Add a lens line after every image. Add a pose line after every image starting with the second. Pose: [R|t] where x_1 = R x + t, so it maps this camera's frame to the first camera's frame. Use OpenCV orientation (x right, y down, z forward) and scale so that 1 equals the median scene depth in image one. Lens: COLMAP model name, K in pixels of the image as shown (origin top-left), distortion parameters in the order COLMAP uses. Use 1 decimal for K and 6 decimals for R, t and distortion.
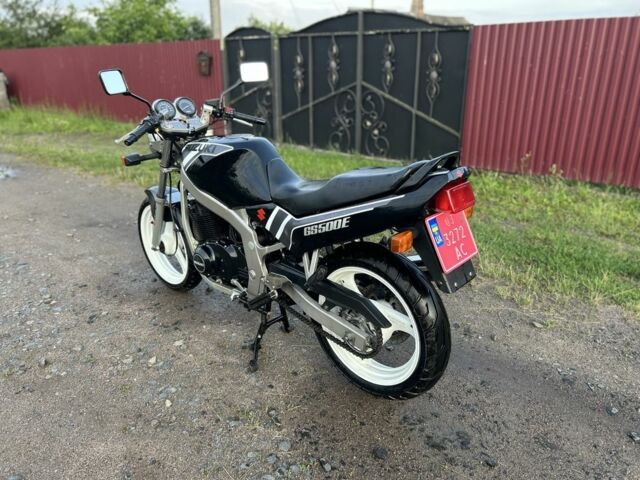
lens RADIAL K [[484.9, 0, 320.0], [0, 484.9, 240.0], [0, 0, 1]] dist [0.031405, -0.003925]
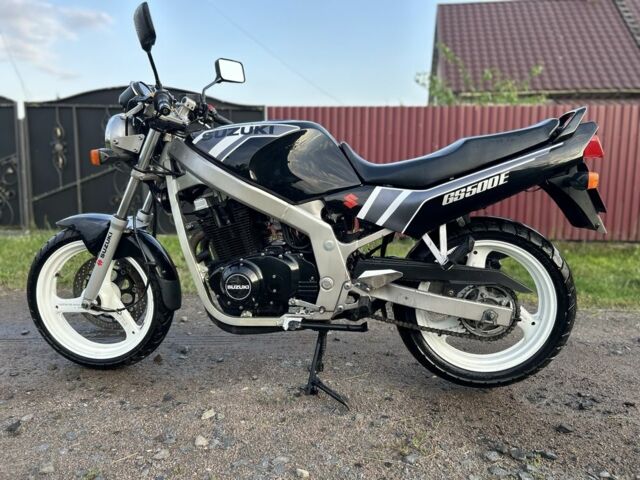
lens RADIAL K [[484.9, 0, 320.0], [0, 484.9, 240.0], [0, 0, 1]] dist [0.031405, -0.003925]
pose [[0.810718, -0.056157, 0.582737, -0.628333], [0.184456, 0.969193, -0.163221, 0.133585], [-0.555618, 0.239816, 0.796101, 0.363838]]
